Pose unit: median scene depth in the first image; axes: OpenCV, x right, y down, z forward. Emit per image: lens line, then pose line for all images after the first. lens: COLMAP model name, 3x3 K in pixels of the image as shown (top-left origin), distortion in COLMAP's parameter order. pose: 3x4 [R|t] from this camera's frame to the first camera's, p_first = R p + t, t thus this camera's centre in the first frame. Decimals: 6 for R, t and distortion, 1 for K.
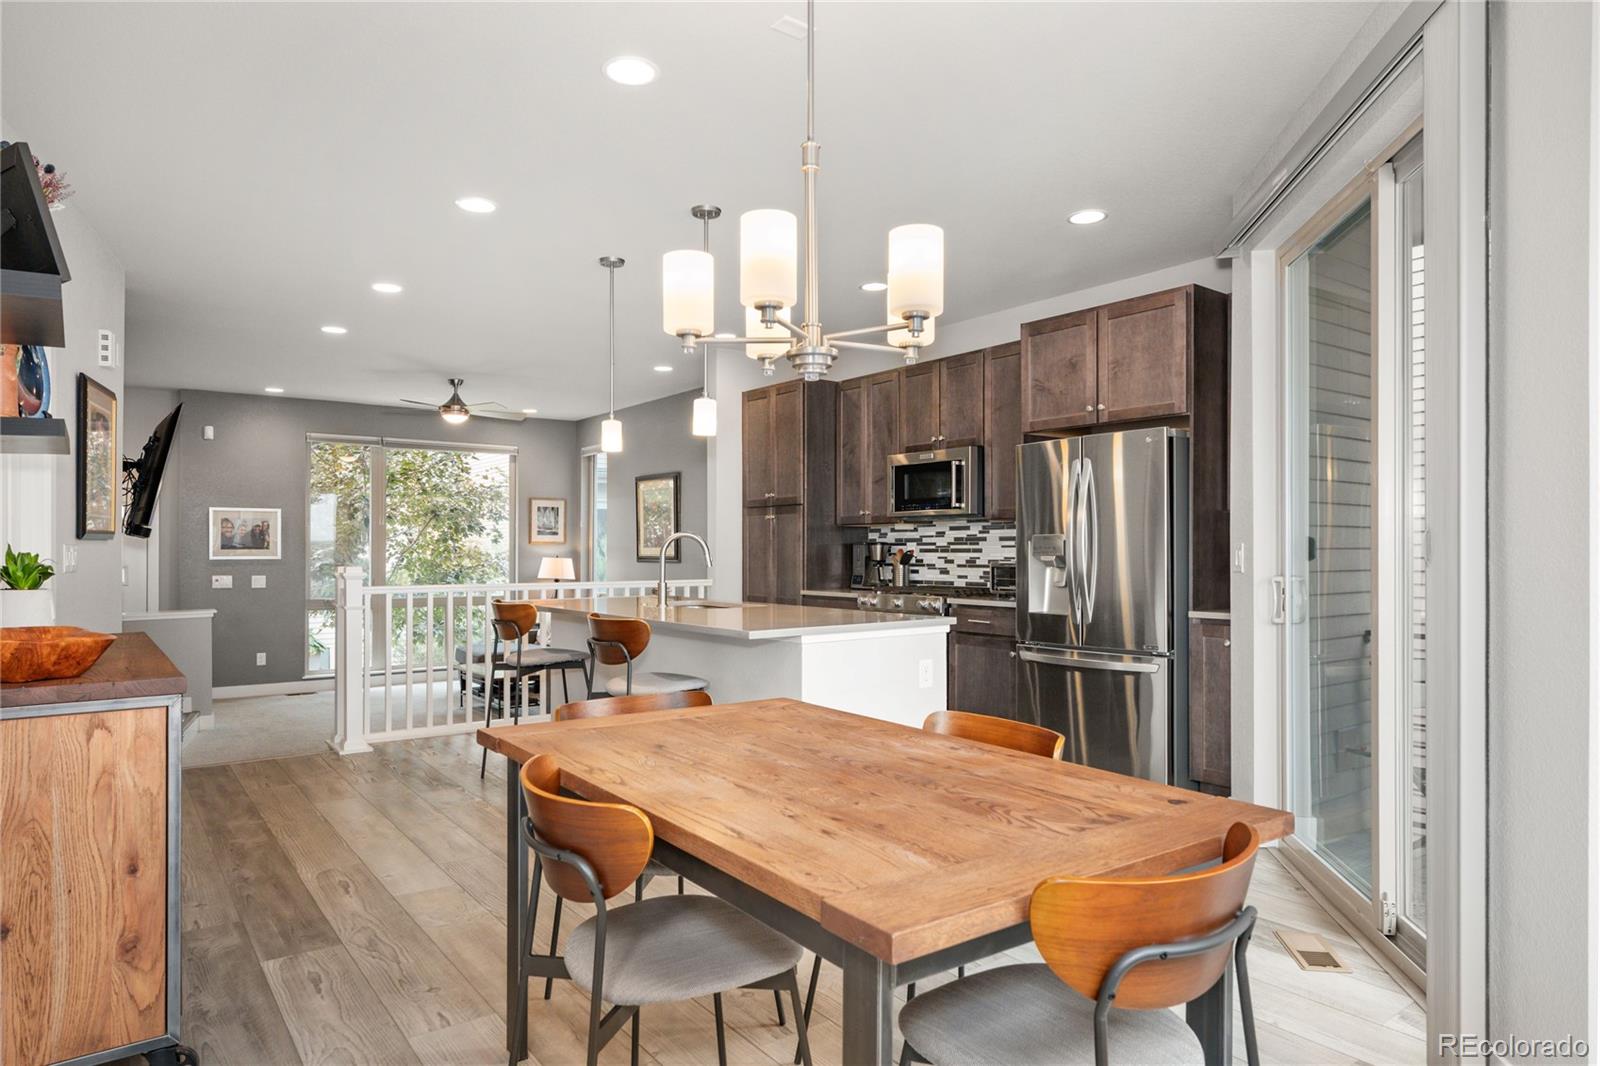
lens RADIAL K [[1010.1, 0, 809.6], [0, 1010.1, 541.5], [0, 0, 1]] dist [-0.028373, 0.000057]
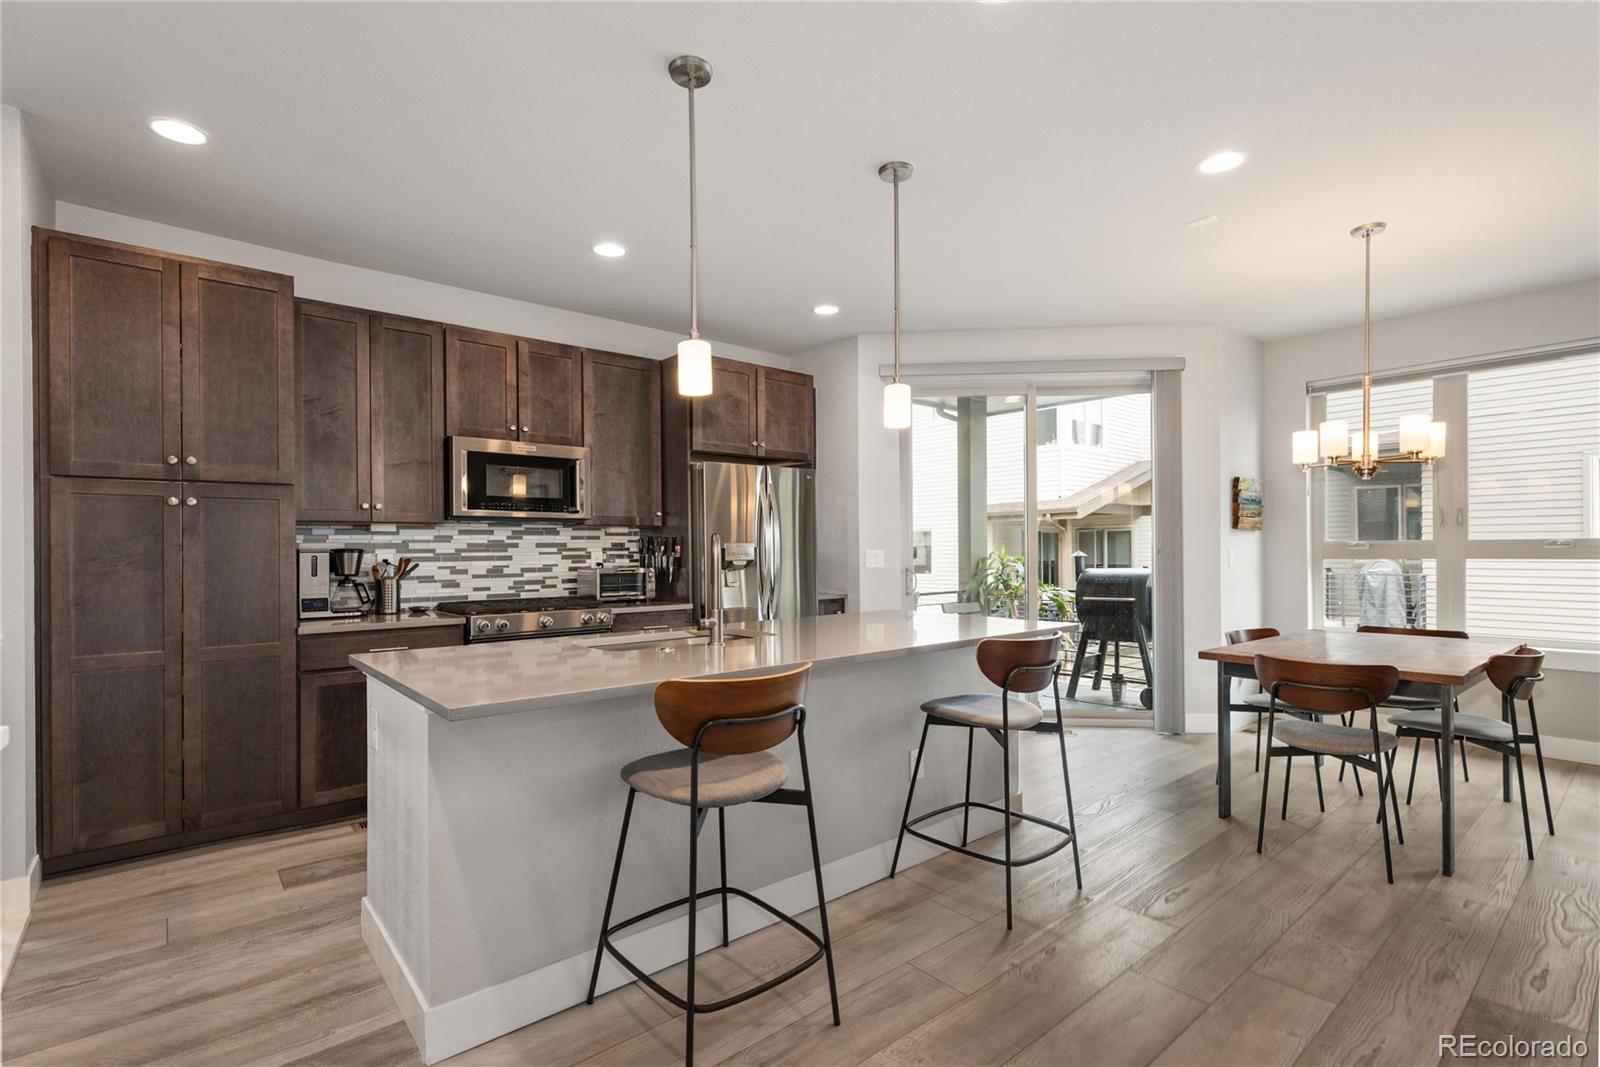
lens RADIAL K [[746.8, 0, 812.4], [0, 746.8, 543.6], [0, 0, 1]] dist [-0.002821, 0.001607]
pose [[-0.080573, 0.007329, 0.996722, -0.487124], [-0.001195, 0.999972, -0.007449, 0.000622], [-0.996748, -0.001792, -0.080562, 0.734105]]
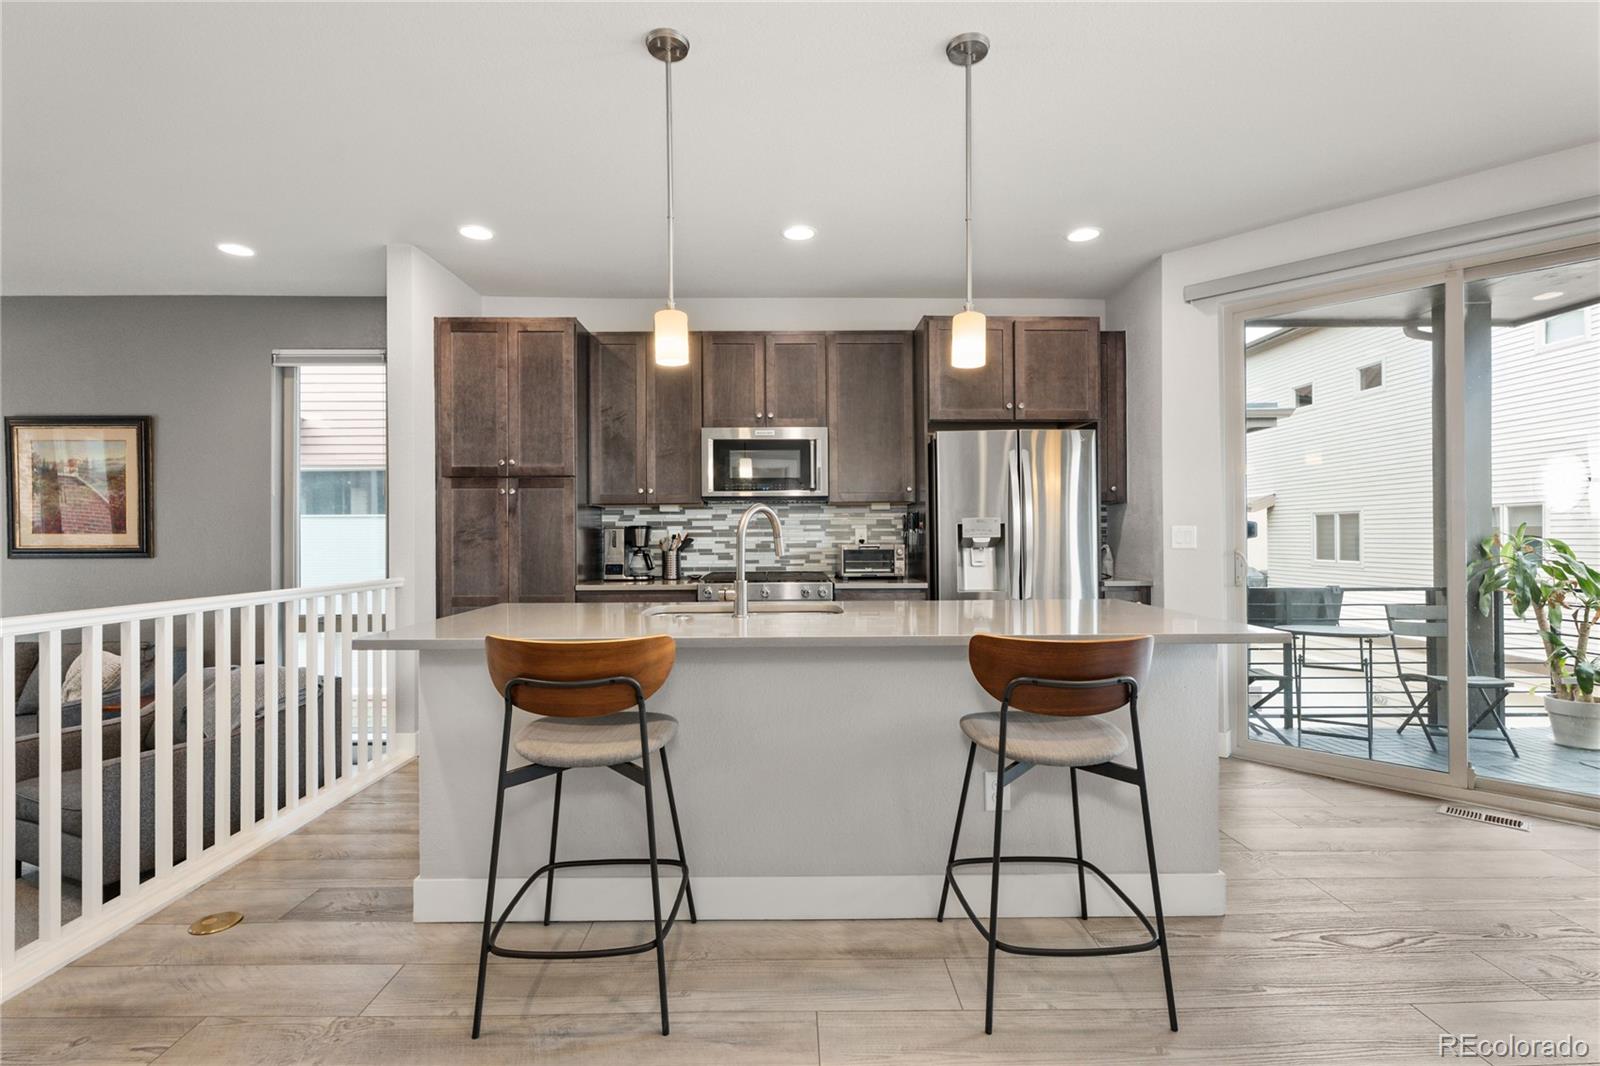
lens RADIAL K [[746.8, 0, 808.4], [0, 746.8, 534.9], [0, 0, 1]] dist [-0.002821, 0.001607]
pose [[0.571458, -0.002439, 0.820628, -0.390535], [-0.000573, 0.999994, 0.003371, 0.006574], [-0.820631, -0.002396, 0.571453, 0.518119]]
